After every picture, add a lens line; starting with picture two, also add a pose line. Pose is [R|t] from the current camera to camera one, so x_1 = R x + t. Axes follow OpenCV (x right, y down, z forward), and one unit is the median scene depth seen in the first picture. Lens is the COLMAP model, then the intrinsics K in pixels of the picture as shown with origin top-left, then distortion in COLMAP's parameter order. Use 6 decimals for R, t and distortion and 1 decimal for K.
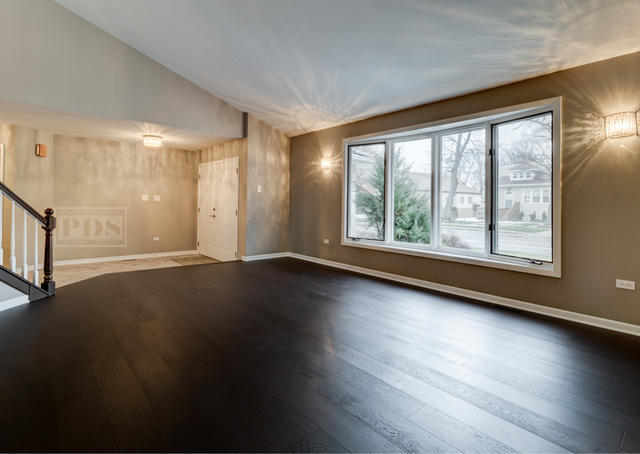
lens RADIAL K [[310.1, 0, 319.0], [0, 310.1, 196.4], [0, 0, 1]] dist [0.003938, 0.000935]
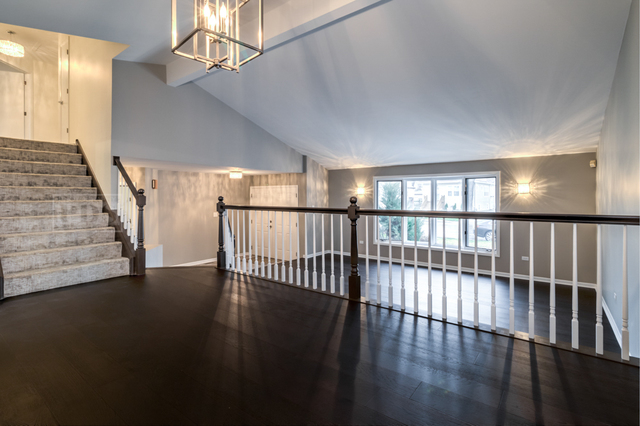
lens RADIAL K [[297.2, 0, 335.9], [0, 297.2, 192.0], [0, 0, 1]] dist [-0.001000, 0.000091]
pose [[0.971120, -0.011324, 0.238324, -0.419912], [0.007873, 0.999850, 0.015426, -0.119254], [-0.238463, -0.013104, 0.971063, -0.370274]]
